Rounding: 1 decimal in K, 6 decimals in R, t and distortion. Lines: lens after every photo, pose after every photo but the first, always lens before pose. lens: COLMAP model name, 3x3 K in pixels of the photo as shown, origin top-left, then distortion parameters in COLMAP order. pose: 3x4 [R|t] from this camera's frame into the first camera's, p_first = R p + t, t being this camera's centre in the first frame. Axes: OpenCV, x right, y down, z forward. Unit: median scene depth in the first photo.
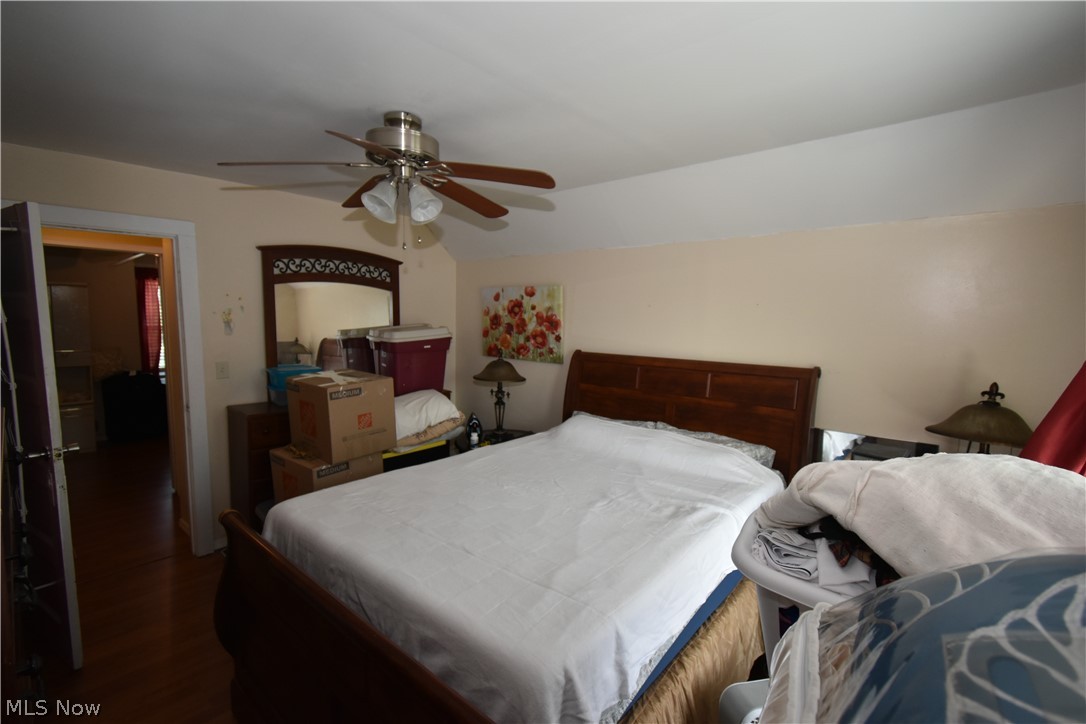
lens RADIAL K [[480.4, 0, 544.8], [0, 480.4, 357.1], [0, 0, 1]] dist [0.003238, -0.001360]
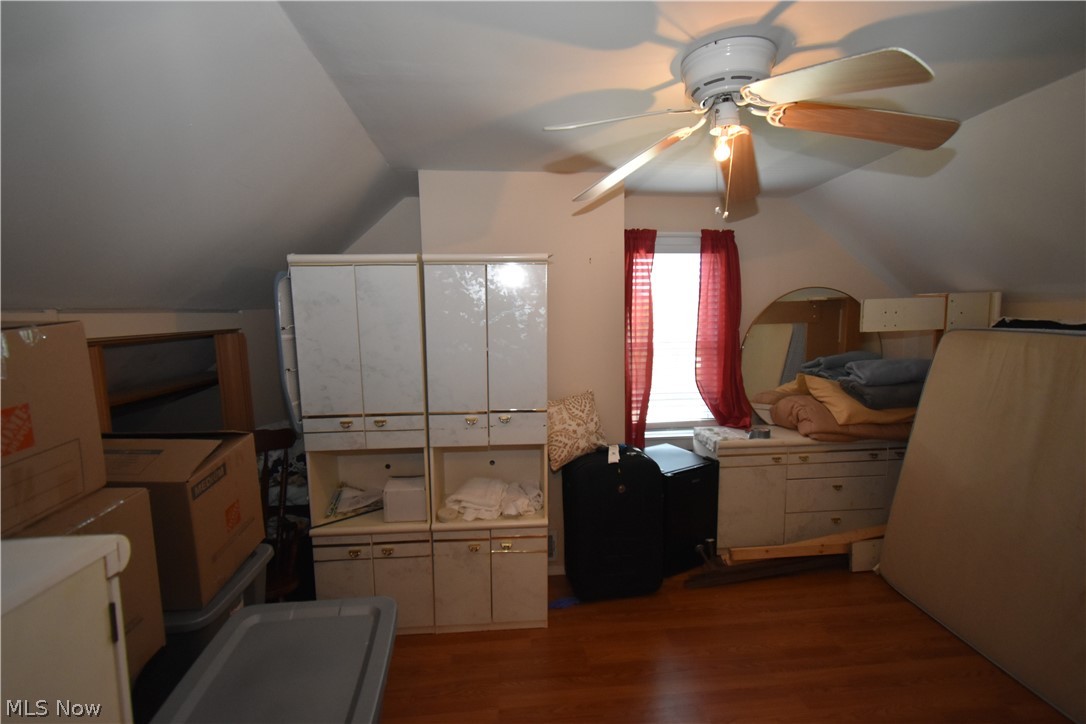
lens RADIAL K [[480.4, 0, 544.7], [0, 480.4, 362.3], [0, 0, 1]] dist [0.003238, -0.001360]
pose [[0.702938, 0.060910, -0.708639, -0.594338], [-0.049615, 0.998099, 0.036573, -0.066976], [0.709519, 0.009451, 0.704623, 0.643093]]
